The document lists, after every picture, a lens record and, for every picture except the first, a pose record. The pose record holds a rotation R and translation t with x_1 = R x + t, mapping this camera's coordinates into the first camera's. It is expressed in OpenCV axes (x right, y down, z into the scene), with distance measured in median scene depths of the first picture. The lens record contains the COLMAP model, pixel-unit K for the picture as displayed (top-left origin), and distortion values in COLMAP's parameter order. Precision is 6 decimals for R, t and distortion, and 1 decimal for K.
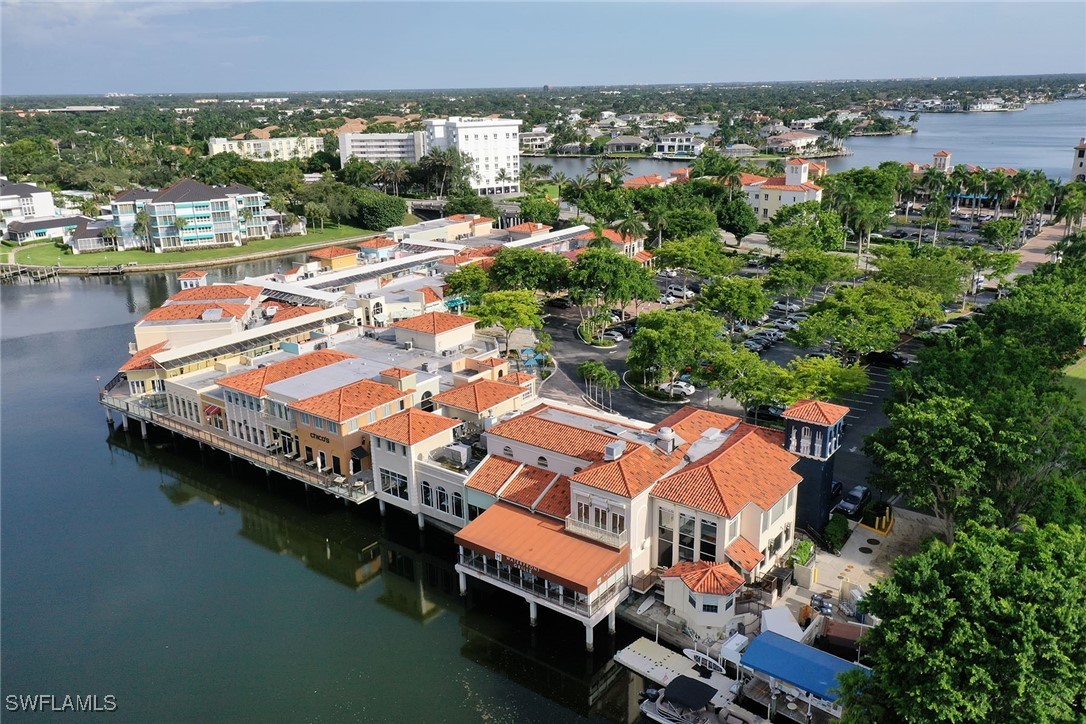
lens RADIAL K [[872.9, 0, 543.0], [0, 872.9, 362.0], [0, 0, 1]] dist [0.043029, -0.001066]
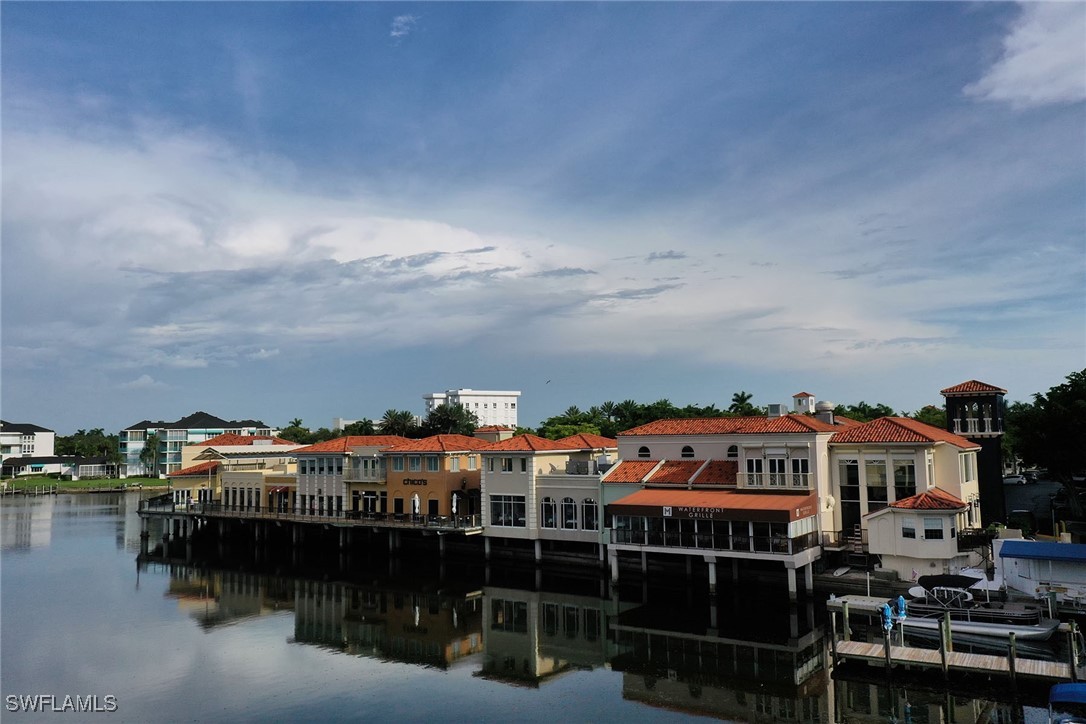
lens RADIAL K [[872.9, 0, 543.0], [0, 872.9, 362.0], [0, 0, 1]] dist [0.043029, -0.001066]
pose [[0.998857, 0.007094, 0.047267, -0.163345], [0.011632, 0.923109, -0.384363, 0.315905], [-0.046359, 0.384474, 0.921971, 0.109608]]
